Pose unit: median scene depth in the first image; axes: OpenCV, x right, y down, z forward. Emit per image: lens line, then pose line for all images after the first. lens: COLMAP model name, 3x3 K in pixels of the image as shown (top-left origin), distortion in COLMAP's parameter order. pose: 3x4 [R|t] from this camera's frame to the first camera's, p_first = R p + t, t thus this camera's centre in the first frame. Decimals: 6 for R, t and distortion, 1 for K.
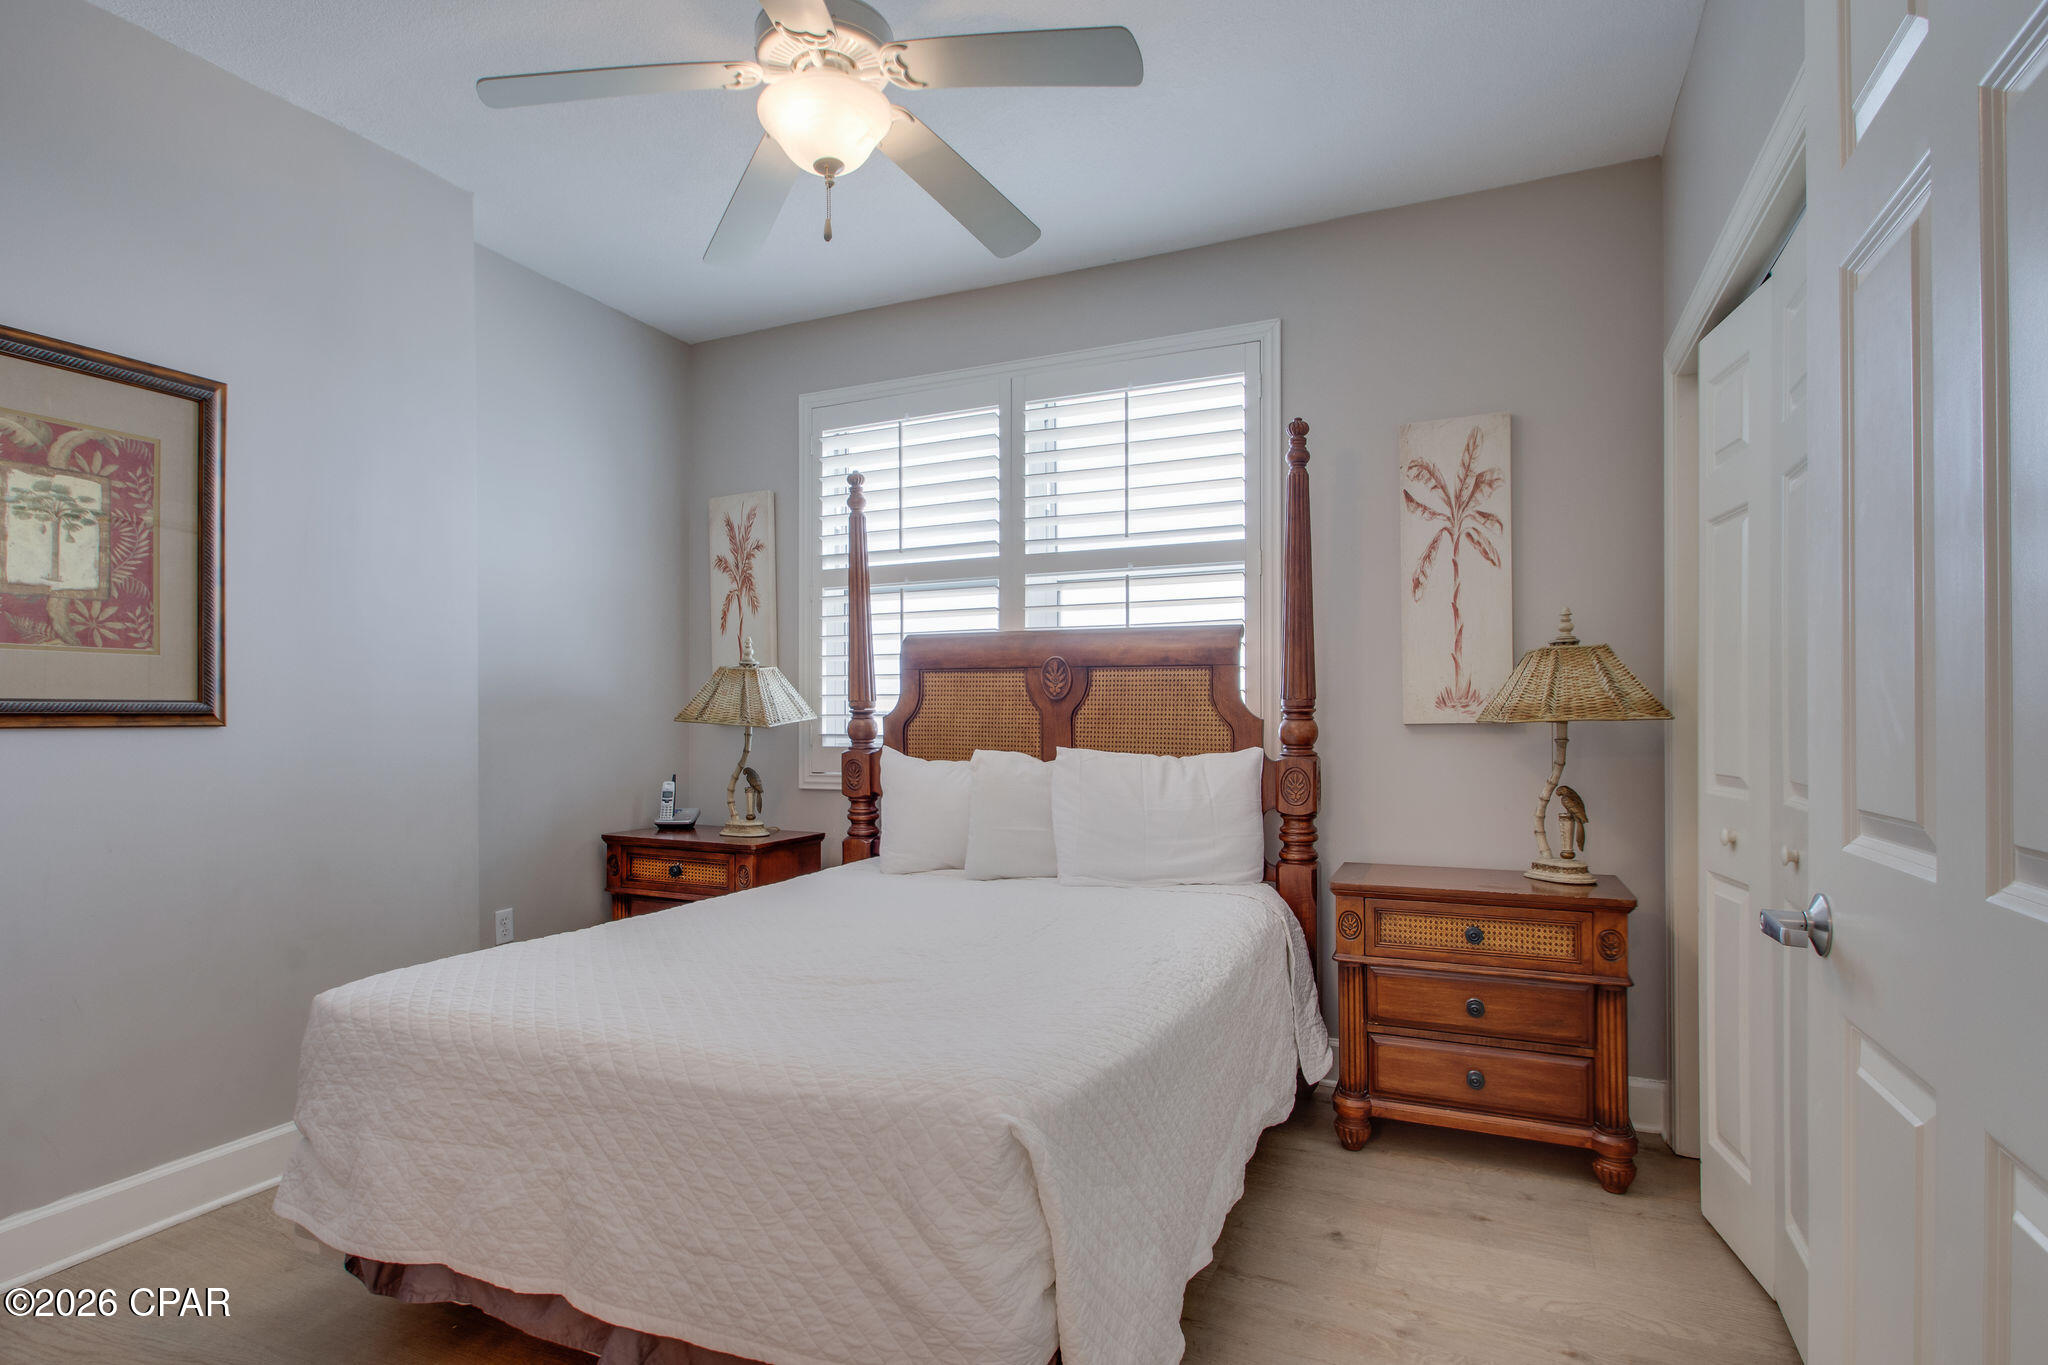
lens RADIAL K [[1041.7, 0, 996.7], [0, 1041.7, 716.6], [0, 0, 1]] dist [0.015197, 0.000734]
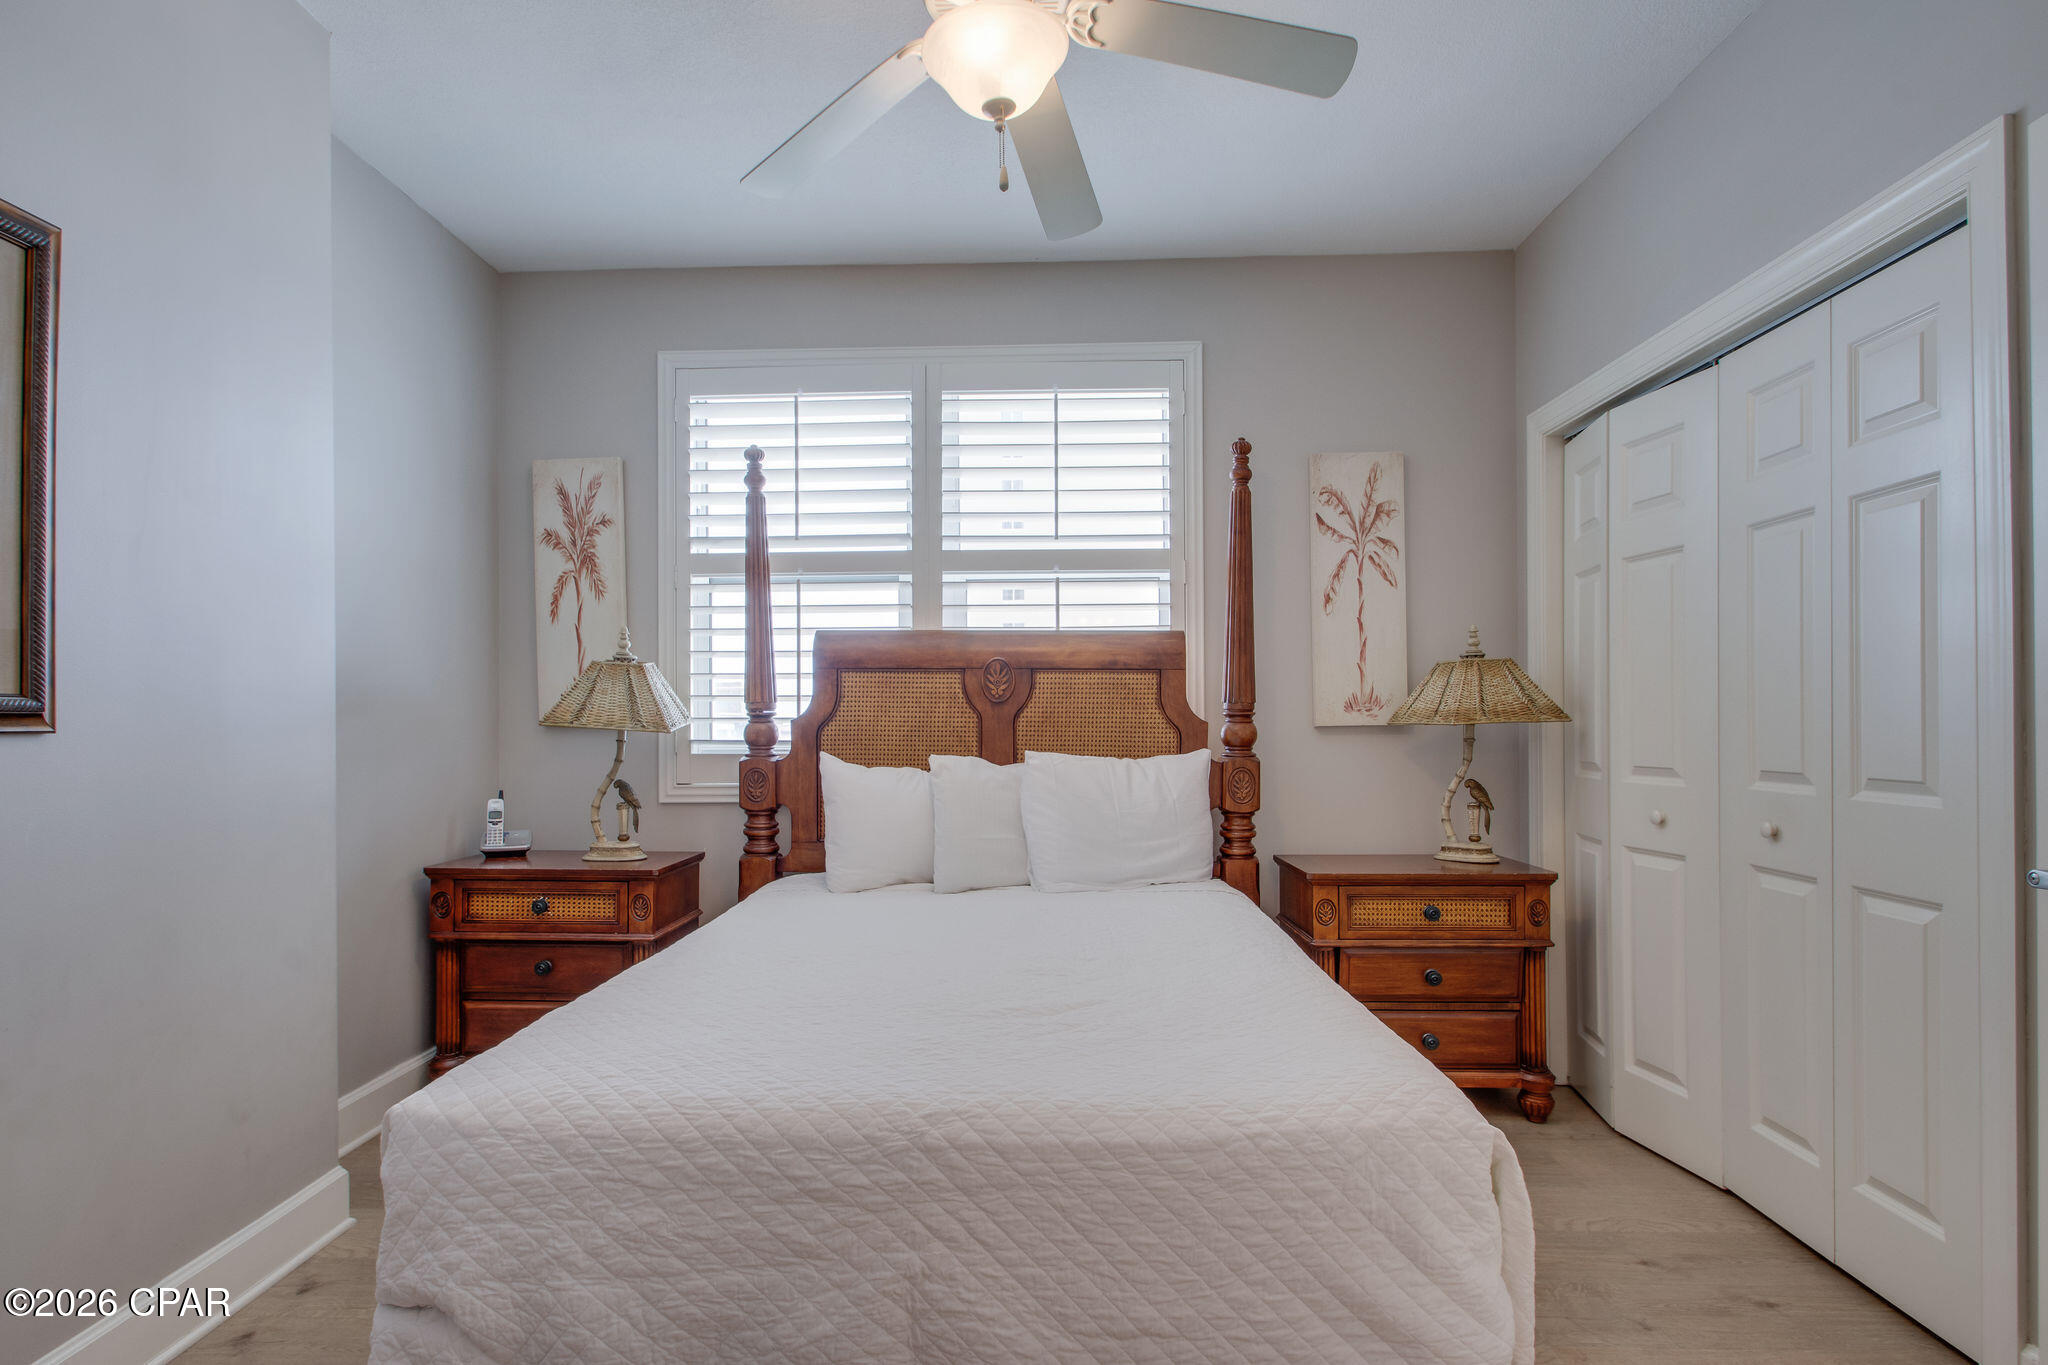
lens RADIAL K [[1041.7, 0, 996.7], [0, 1041.7, 716.6], [0, 0, 1]] dist [0.015197, 0.000734]
pose [[0.925472, 0.000895, 0.378816, -0.344041], [0.000976, 0.999988, -0.004748, 0.001906], [-0.378815, 0.004764, 0.925460, 0.114595]]
